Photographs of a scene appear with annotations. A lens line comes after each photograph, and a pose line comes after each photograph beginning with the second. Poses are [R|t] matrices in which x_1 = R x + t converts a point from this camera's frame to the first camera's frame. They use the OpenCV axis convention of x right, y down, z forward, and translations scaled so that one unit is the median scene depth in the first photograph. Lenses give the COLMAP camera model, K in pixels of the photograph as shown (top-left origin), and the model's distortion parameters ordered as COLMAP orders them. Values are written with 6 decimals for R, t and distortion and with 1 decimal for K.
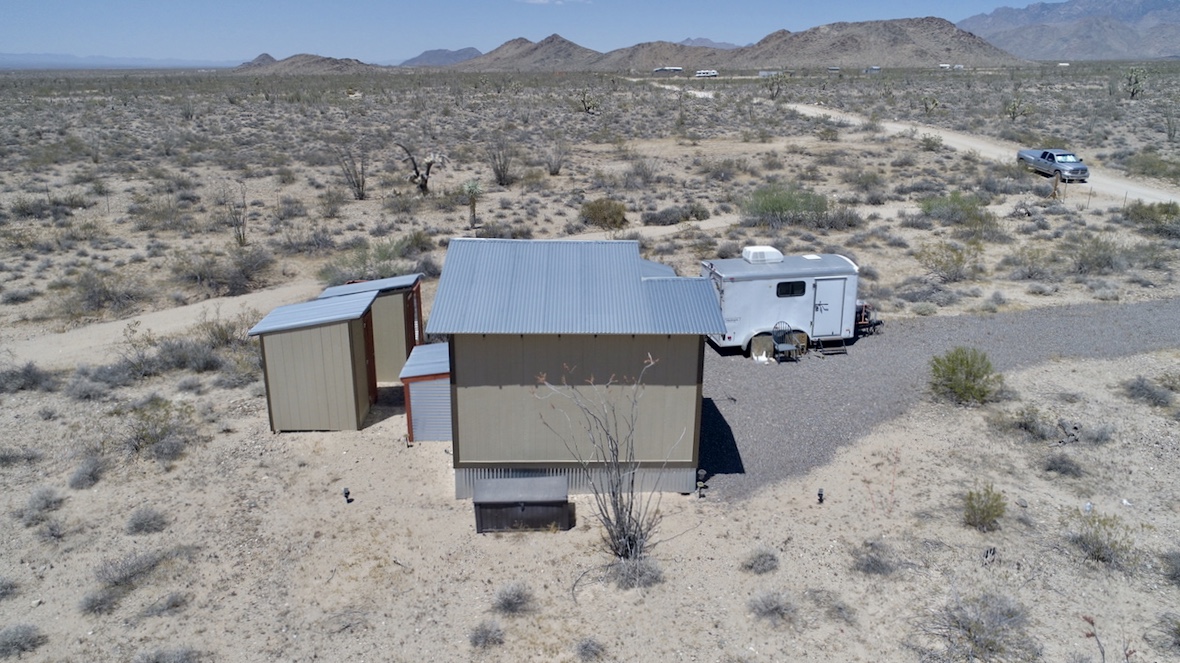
lens RADIAL K [[802.6, 0, 590.0], [0, 802.6, 331.5], [0, 0, 1]] dist [-0.001510, 0.000594]
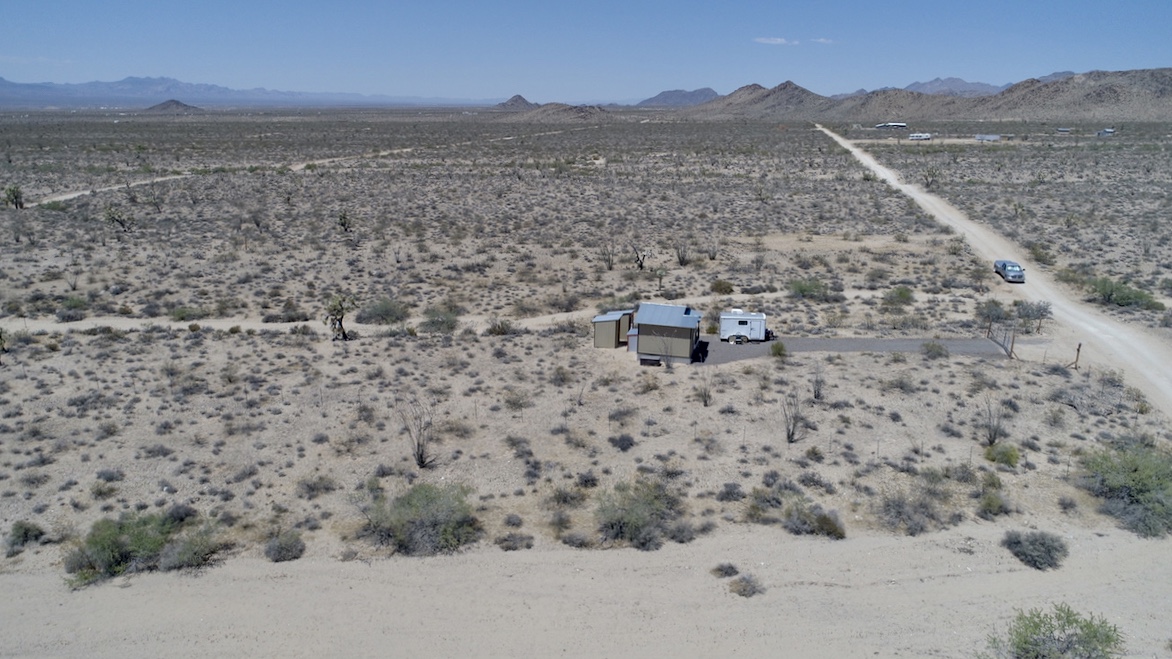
lens RADIAL K [[797.2, 0, 586.0], [0, 797.2, 329.5], [0, 0, 1]] dist [-0.001510, 0.000594]
pose [[0.960119, 0.080257, -0.267824, 0.233895], [-0.092453, 0.995163, -0.033223, 0.065560], [0.263862, 0.056660, 0.962895, -1.067282]]
